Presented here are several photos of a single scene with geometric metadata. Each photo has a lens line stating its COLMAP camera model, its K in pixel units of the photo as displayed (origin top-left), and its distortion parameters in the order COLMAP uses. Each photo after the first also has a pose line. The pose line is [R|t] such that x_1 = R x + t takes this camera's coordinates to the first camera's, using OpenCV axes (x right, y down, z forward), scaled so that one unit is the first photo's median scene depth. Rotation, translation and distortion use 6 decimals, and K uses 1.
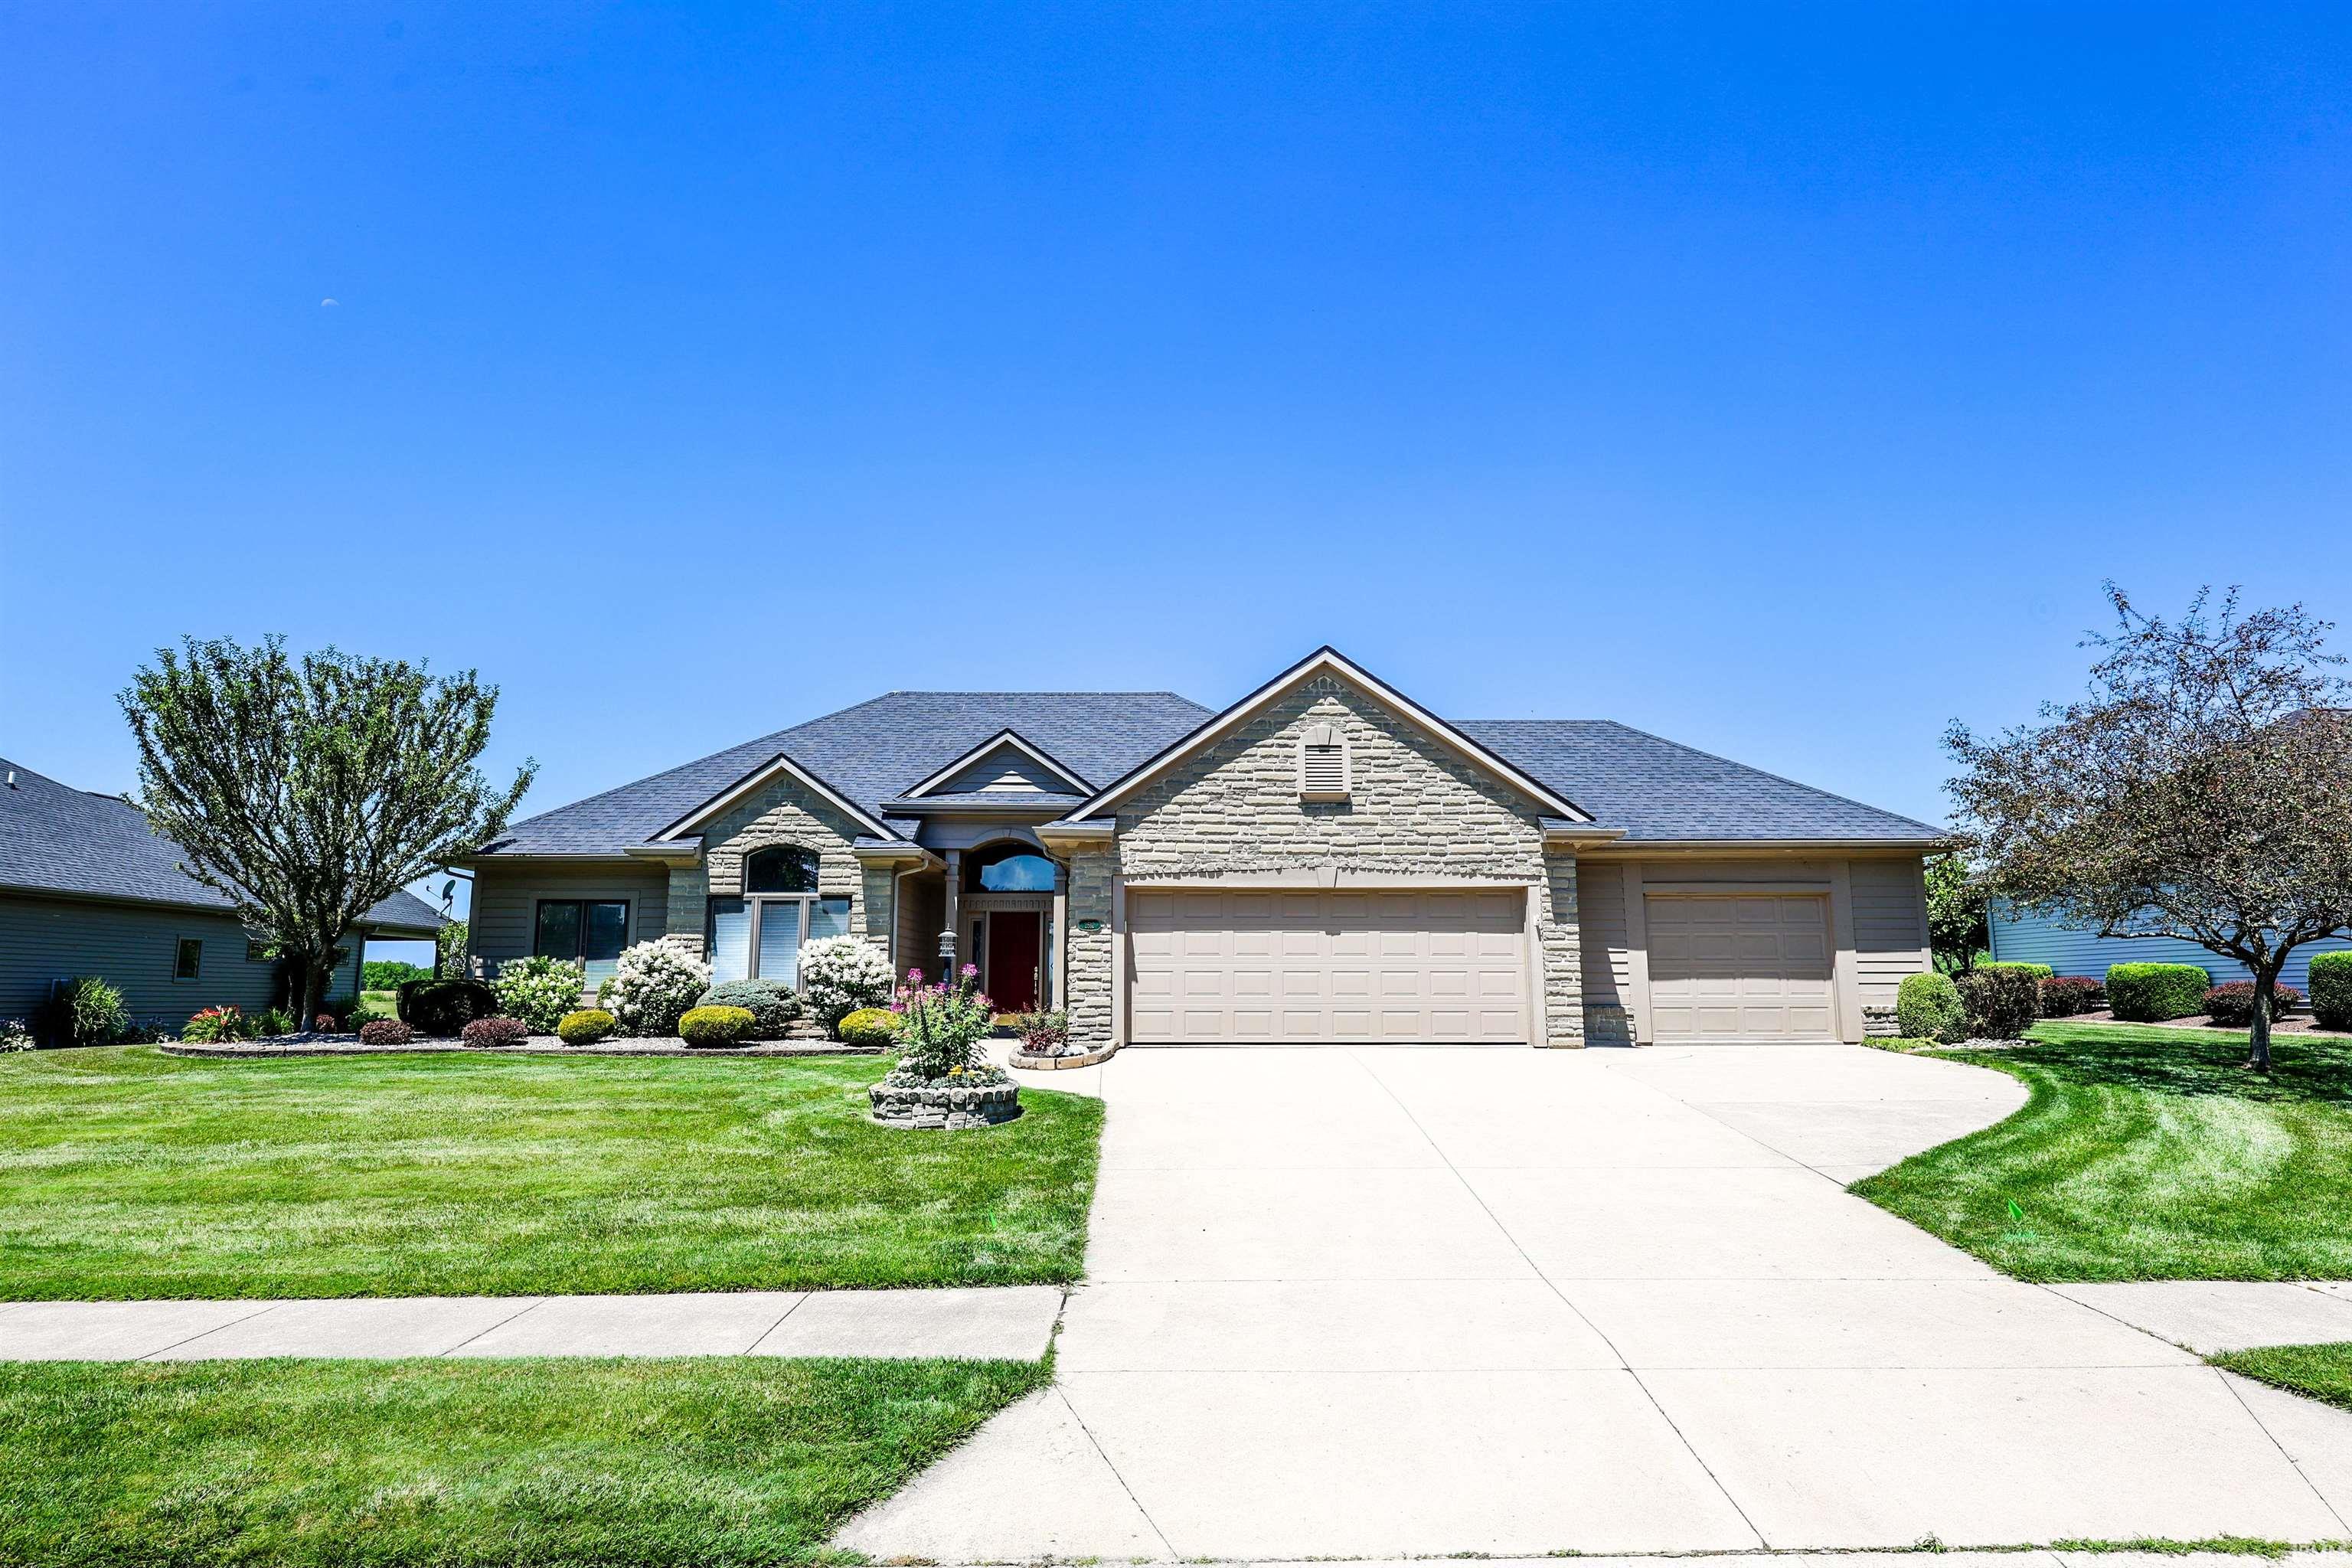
lens RADIAL K [[1390.0, 0, 1177.3], [0, 1390.0, 772.6], [0, 0, 1]] dist [0.000889, -0.001490]
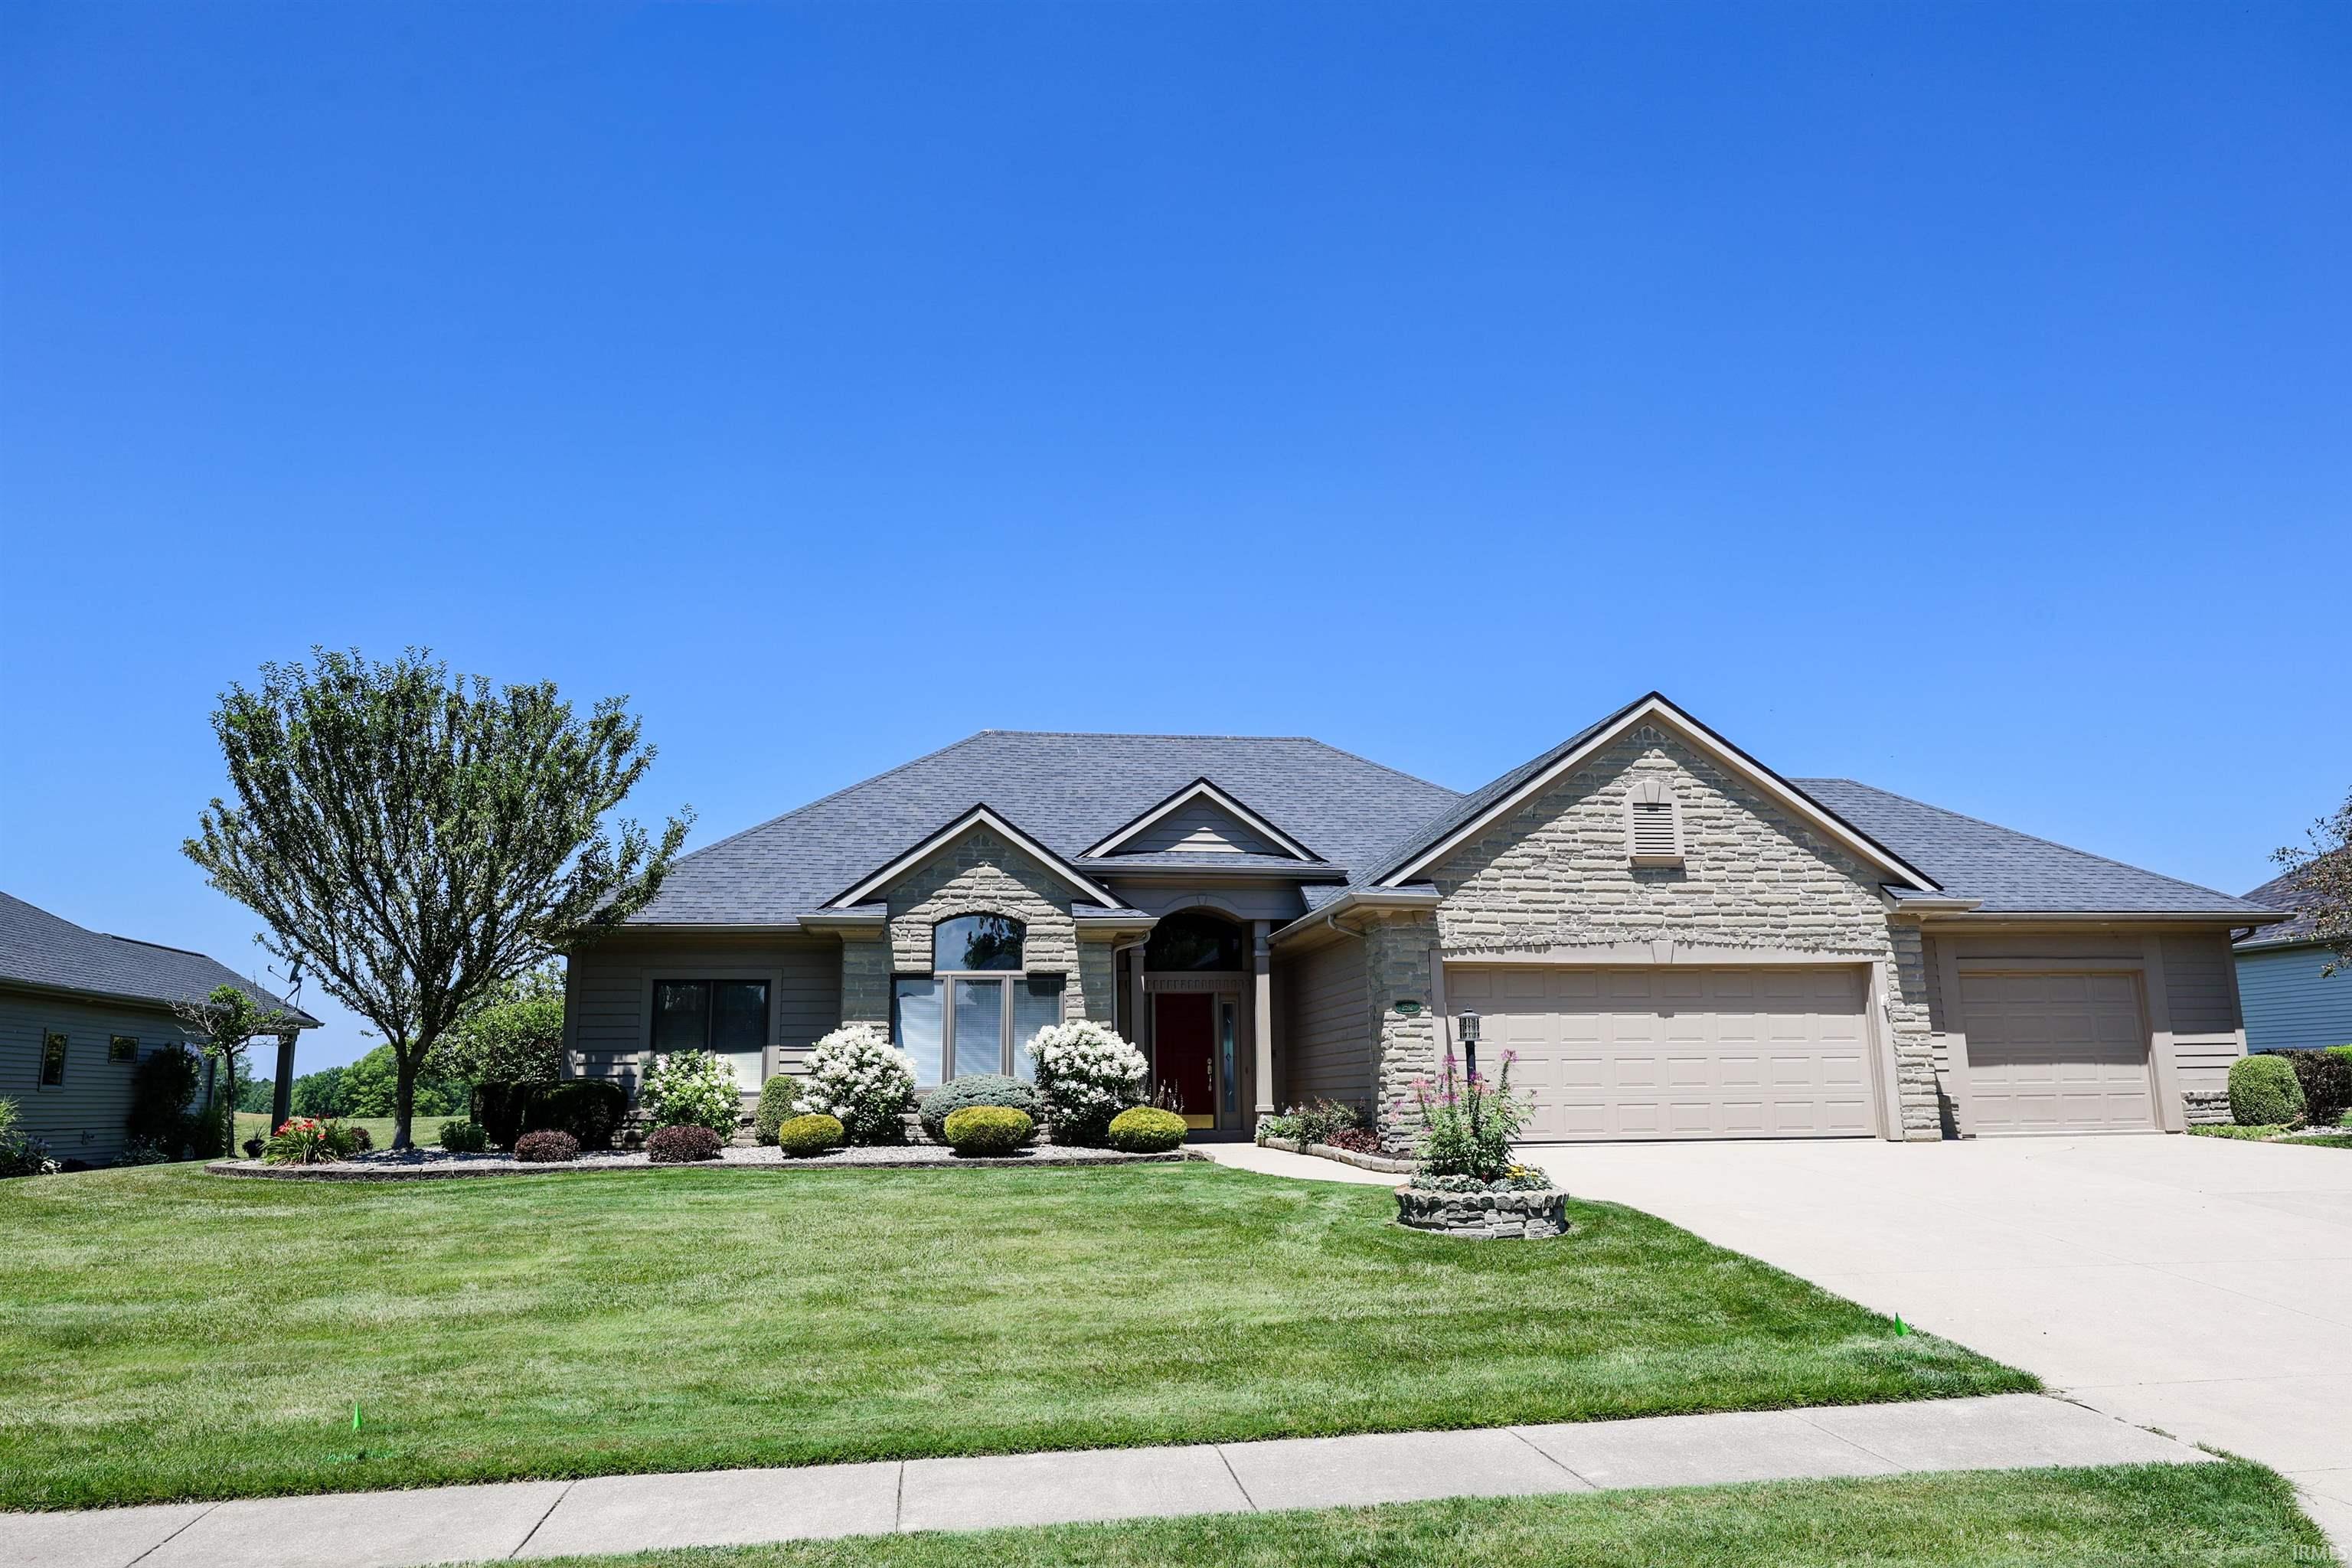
lens RADIAL K [[1662.4, 0, 1174.5], [0, 1662.4, 778.0], [0, 0, 1]] dist [0.006833, 0.001959]
pose [[0.989075, 0.015718, 0.146574, -0.345658], [-0.011152, 0.999428, -0.031918, 0.001601], [-0.146992, 0.029934, 0.988685, -0.007951]]
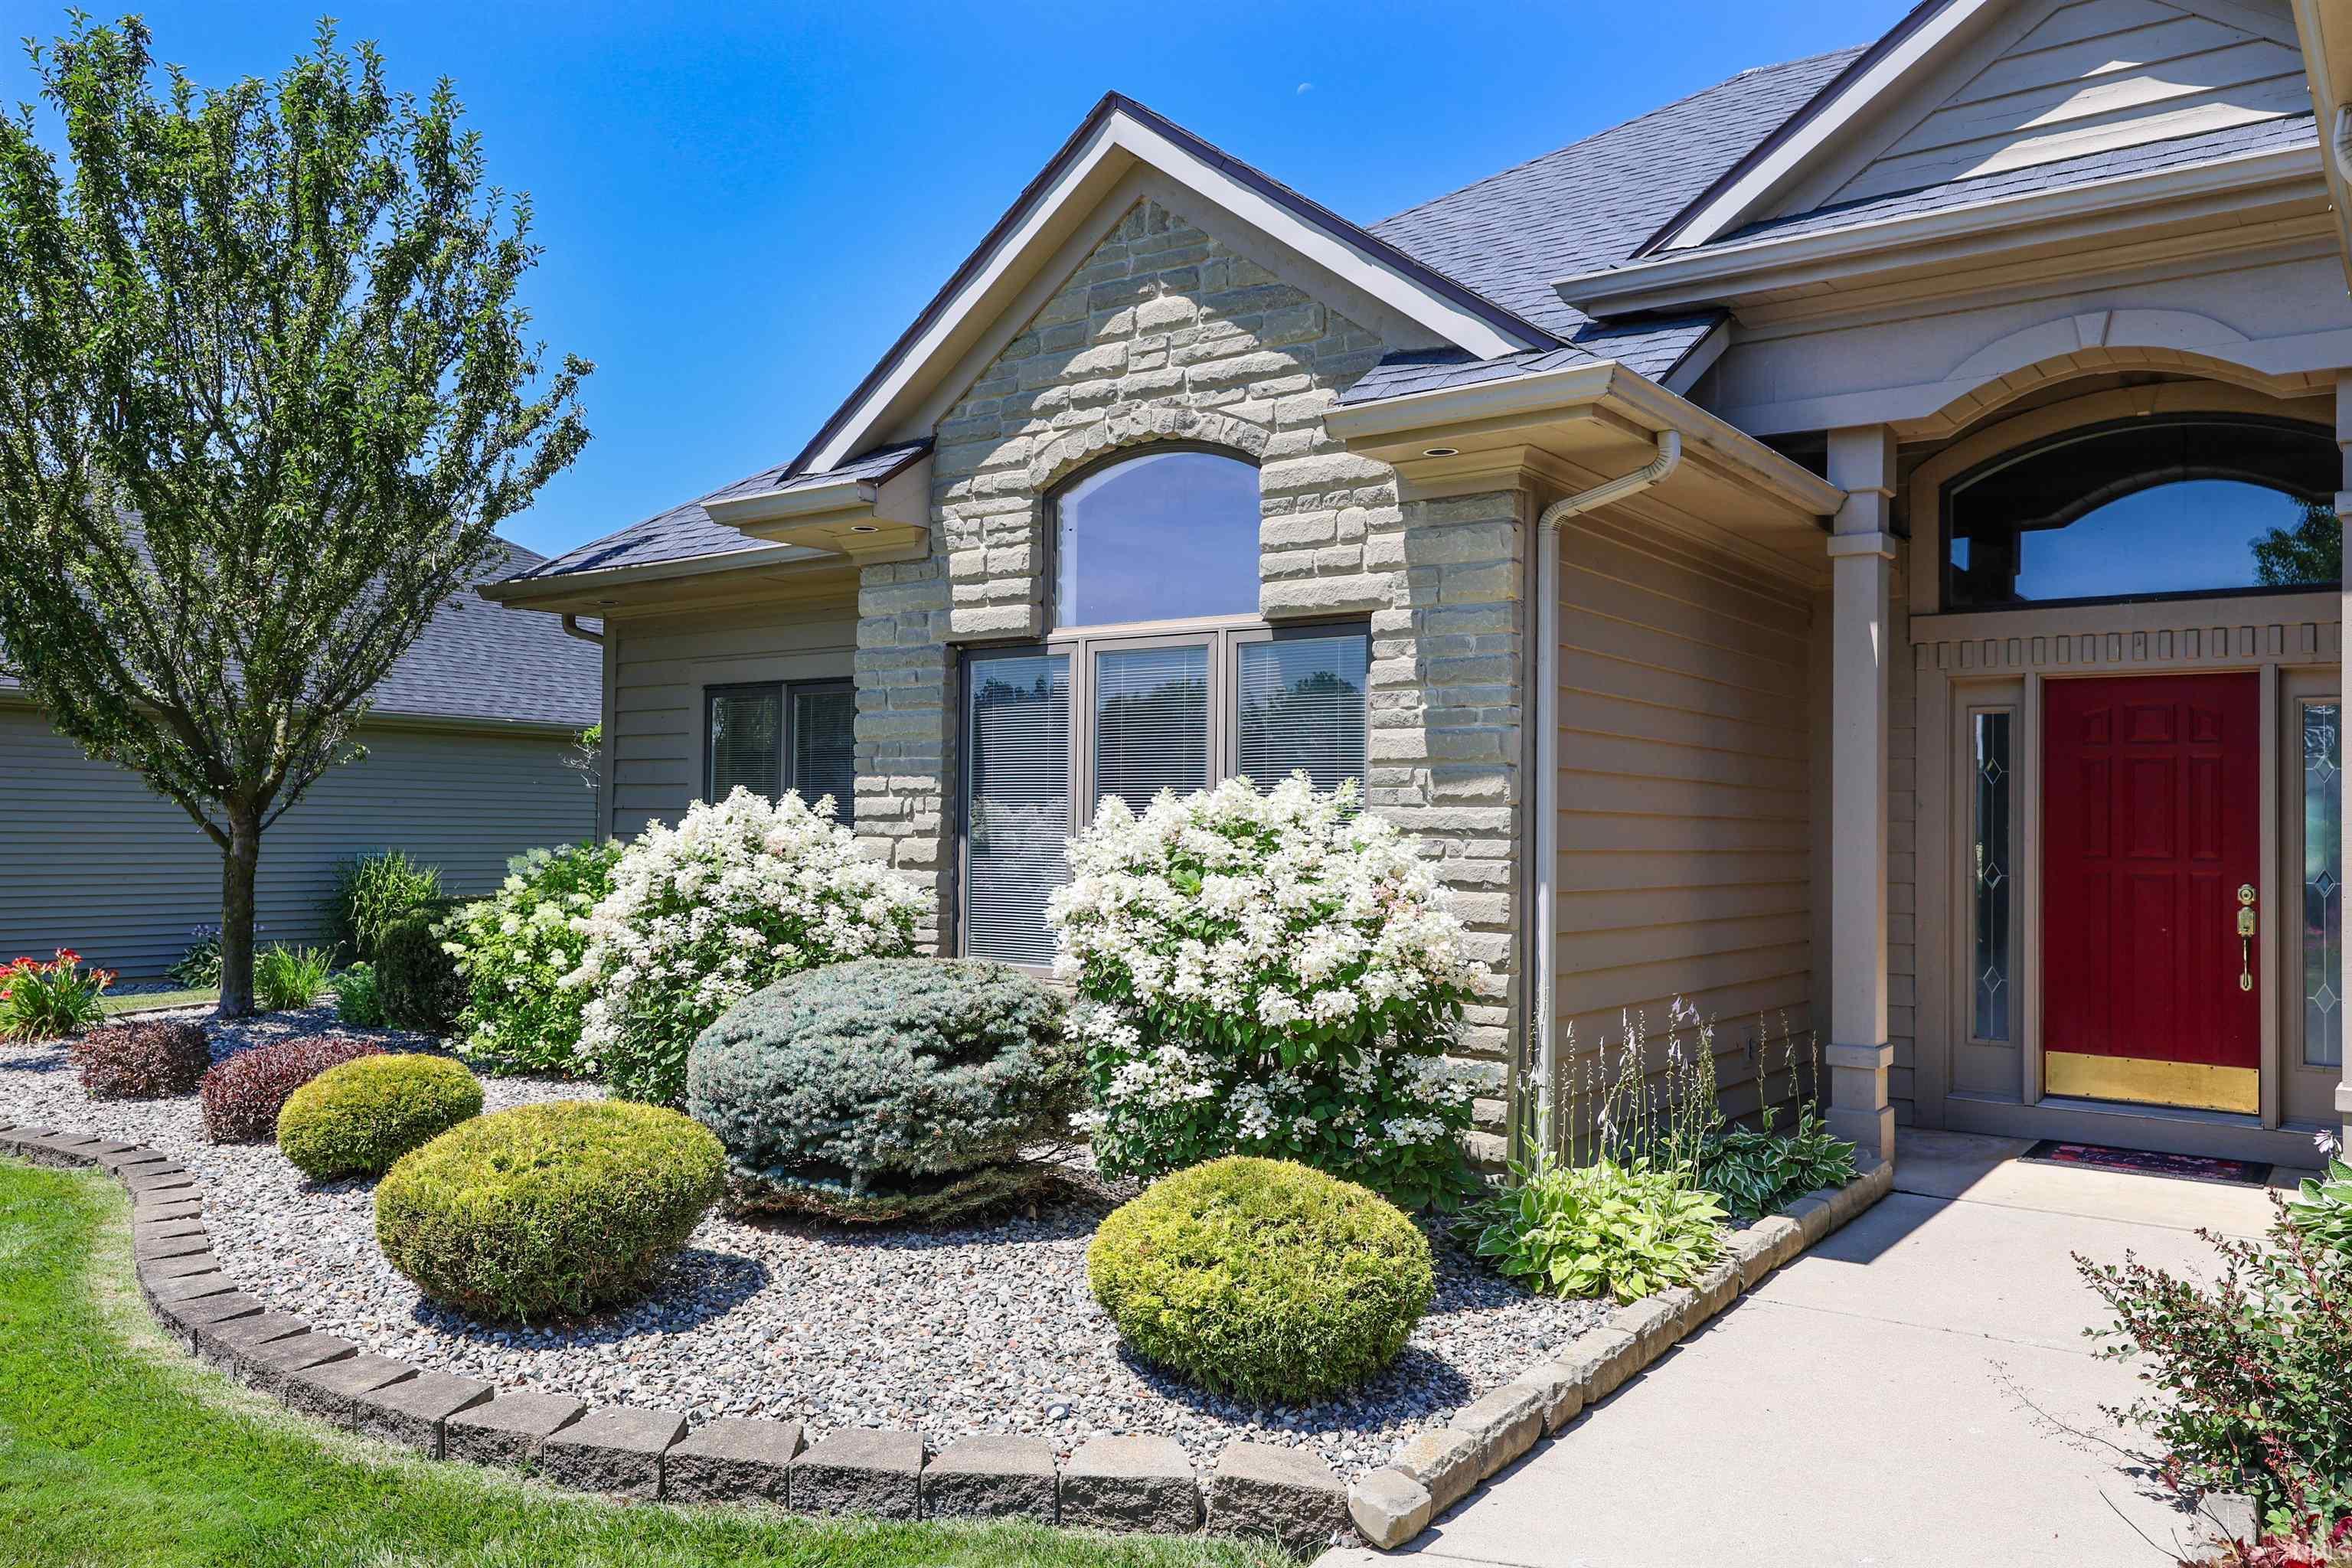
lens RADIAL K [[1708.4, 0, 1169.1], [0, 1708.4, 777.3], [0, 0, 1]] dist [0.001478, 0.003374]
pose [[0.797241, -0.006208, -0.603630, -0.087553], [0.081575, 0.991883, 0.097538, 0.092140], [0.598125, -0.127002, 0.791276, 0.799864]]
